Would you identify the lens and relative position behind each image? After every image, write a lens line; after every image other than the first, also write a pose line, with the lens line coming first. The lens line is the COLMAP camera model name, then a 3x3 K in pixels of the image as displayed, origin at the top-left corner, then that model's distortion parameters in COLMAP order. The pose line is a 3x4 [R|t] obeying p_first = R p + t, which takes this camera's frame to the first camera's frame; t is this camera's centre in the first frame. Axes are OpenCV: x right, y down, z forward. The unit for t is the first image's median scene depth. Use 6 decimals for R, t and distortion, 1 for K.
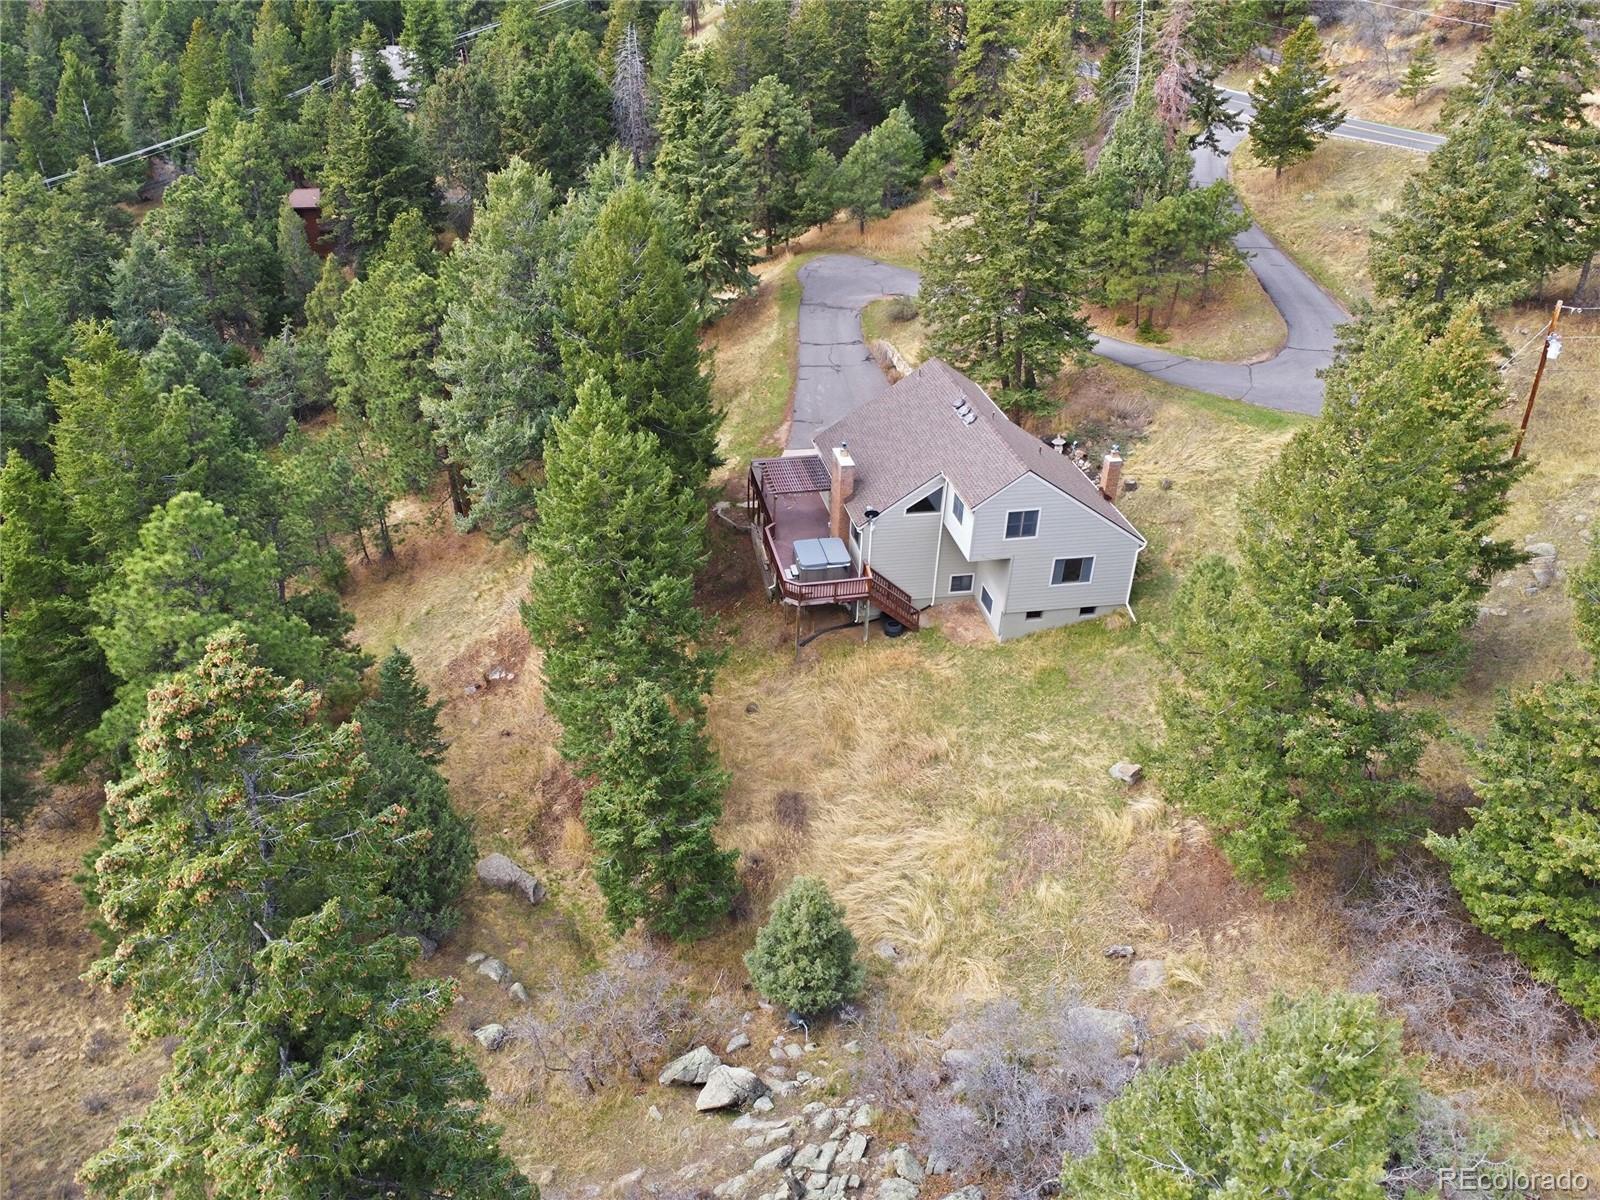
lens RADIAL K [[1195.1, 0, 800.0], [0, 1195.1, 600.0], [0, 0, 1]] dist [-0.004186, -0.000481]
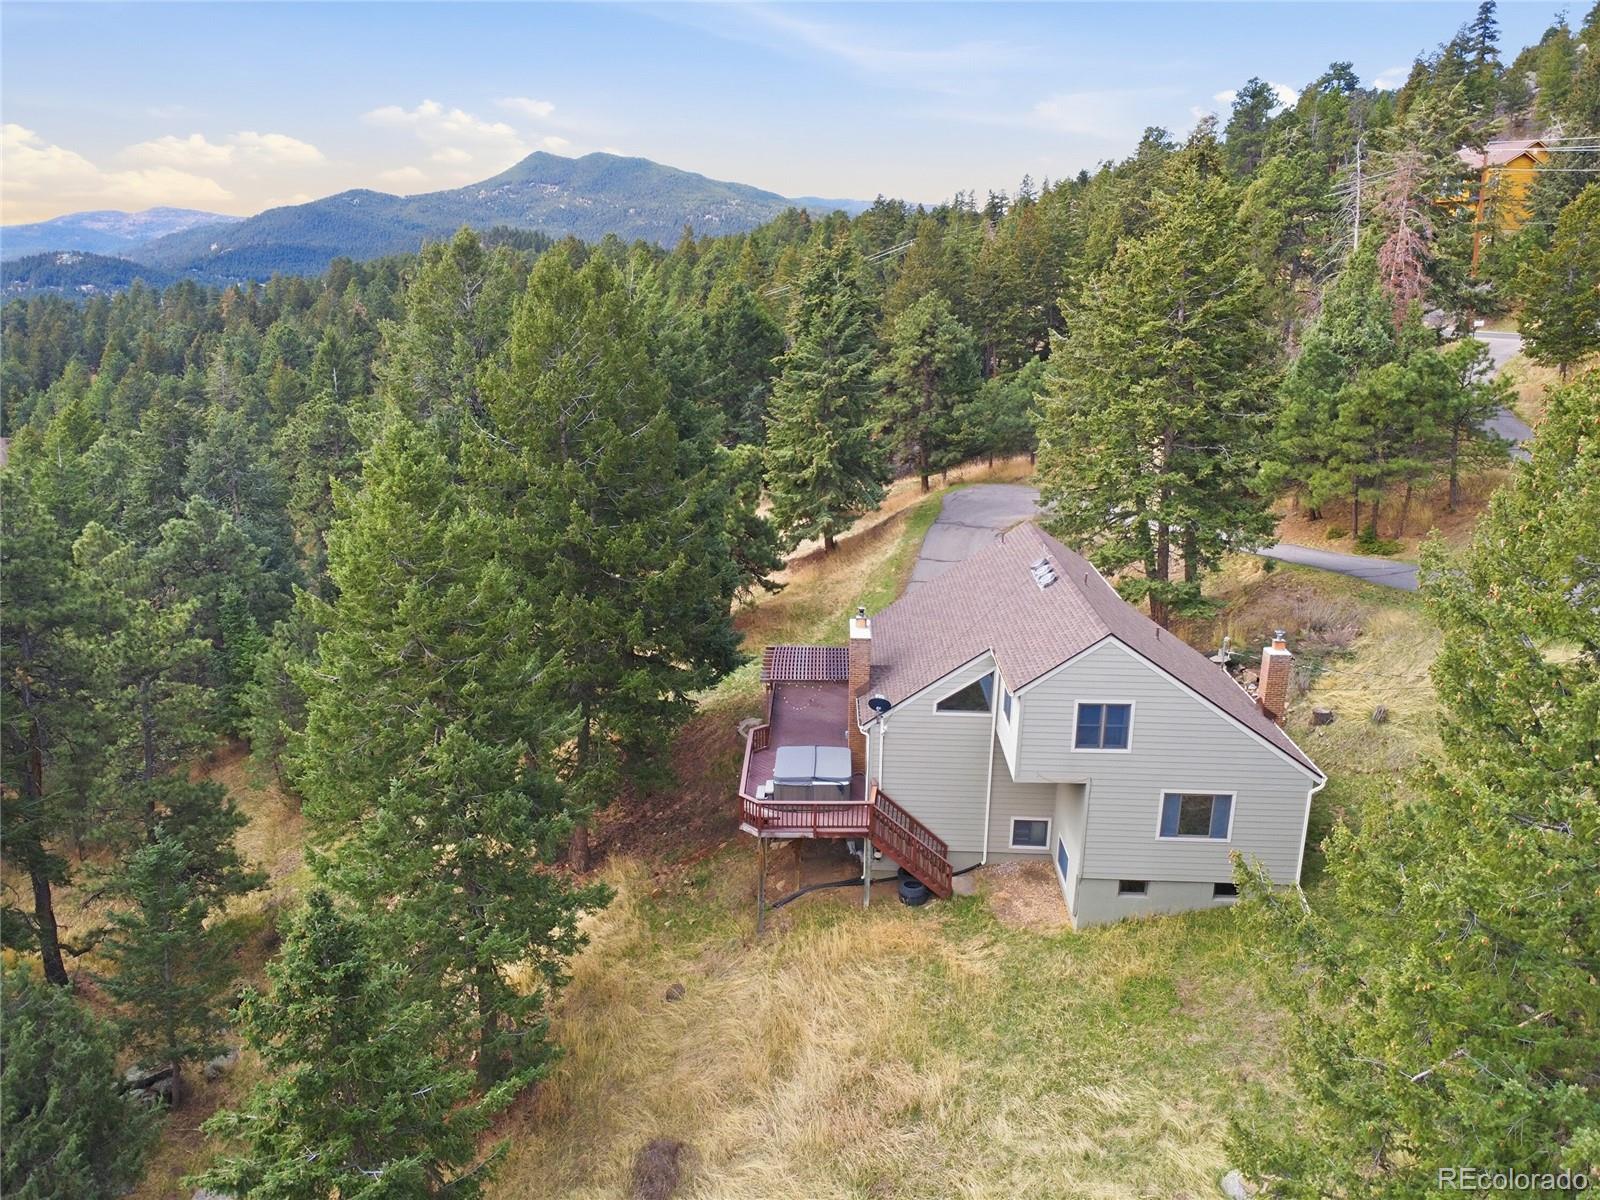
lens RADIAL K [[1195.1, 0, 800.0], [0, 1195.1, 600.0], [0, 0, 1]] dist [-0.004186, -0.000481]
pose [[0.974791, 0.045900, -0.218346, 0.152206], [-0.102689, 0.961098, -0.256409, 0.043959], [0.198082, 0.272367, 0.941584, 0.343656]]
